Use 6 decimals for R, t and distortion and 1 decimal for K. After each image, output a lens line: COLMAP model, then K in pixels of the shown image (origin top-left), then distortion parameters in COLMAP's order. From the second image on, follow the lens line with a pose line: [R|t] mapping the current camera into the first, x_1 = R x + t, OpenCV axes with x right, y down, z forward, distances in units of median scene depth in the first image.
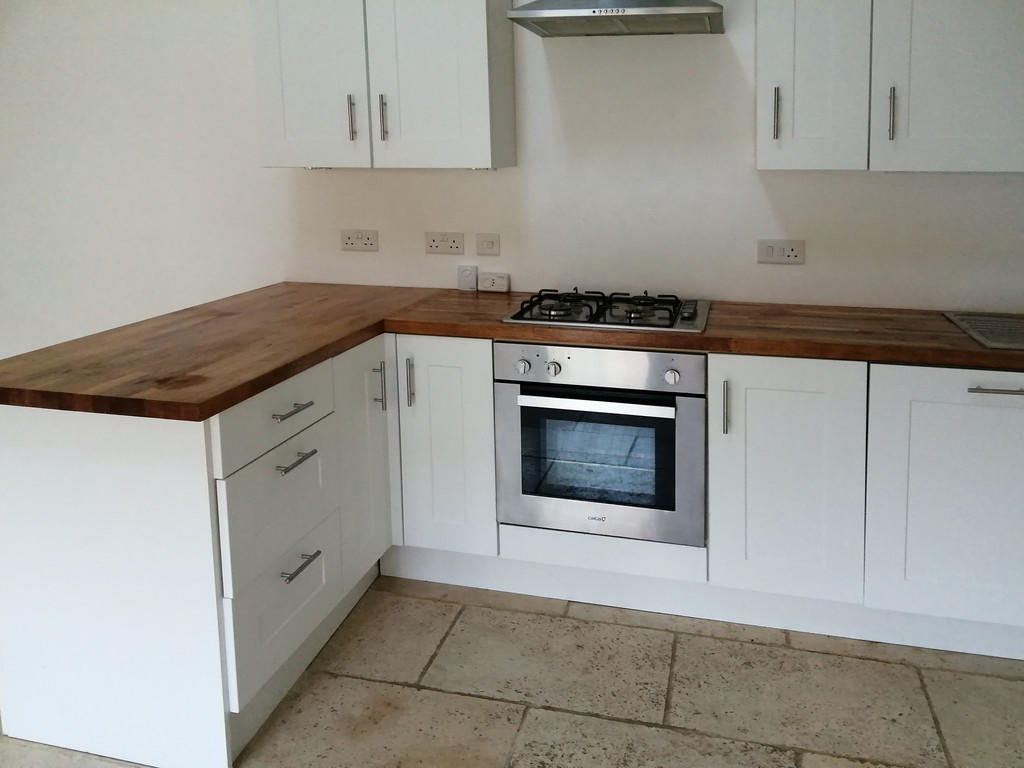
lens RADIAL K [[817.7, 0, 512.0], [0, 817.7, 384.0], [0, 0, 1]] dist [0.075495, -0.107388]
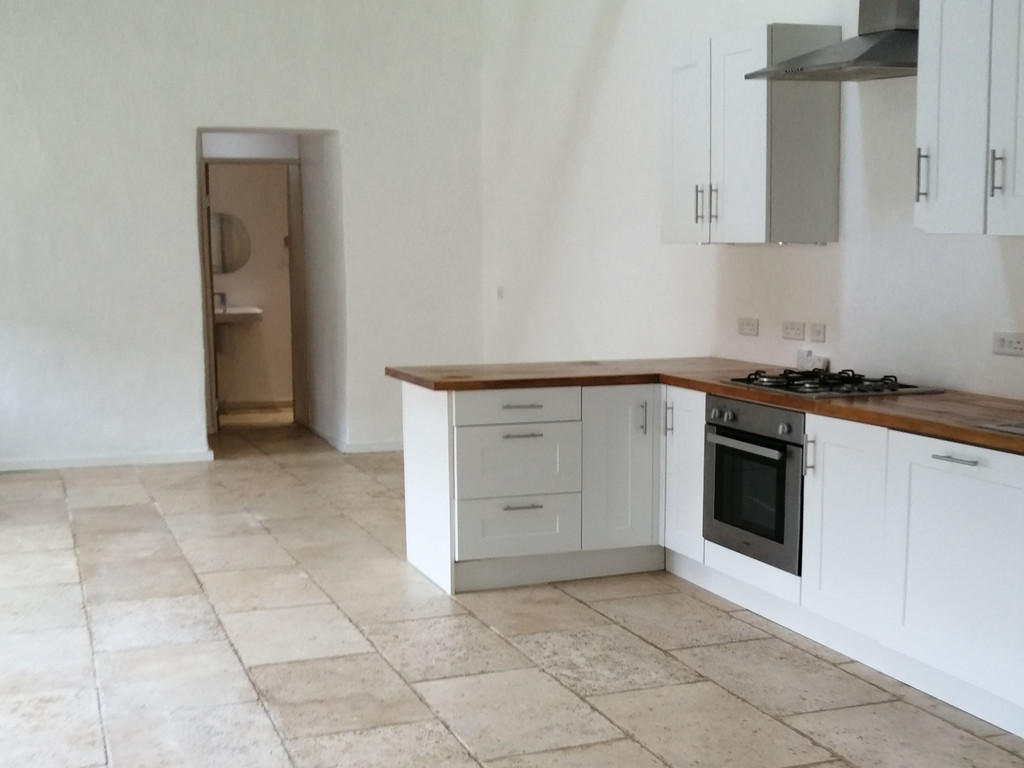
lens RADIAL K [[817.7, 0, 512.0], [0, 817.7, 384.0], [0, 0, 1]] dist [0.075495, -0.107388]
pose [[0.701064, 0.099843, -0.706074, 0.724832], [-0.182317, 0.982337, -0.042115, 0.049667], [0.689398, 0.158254, 0.706885, -0.202376]]
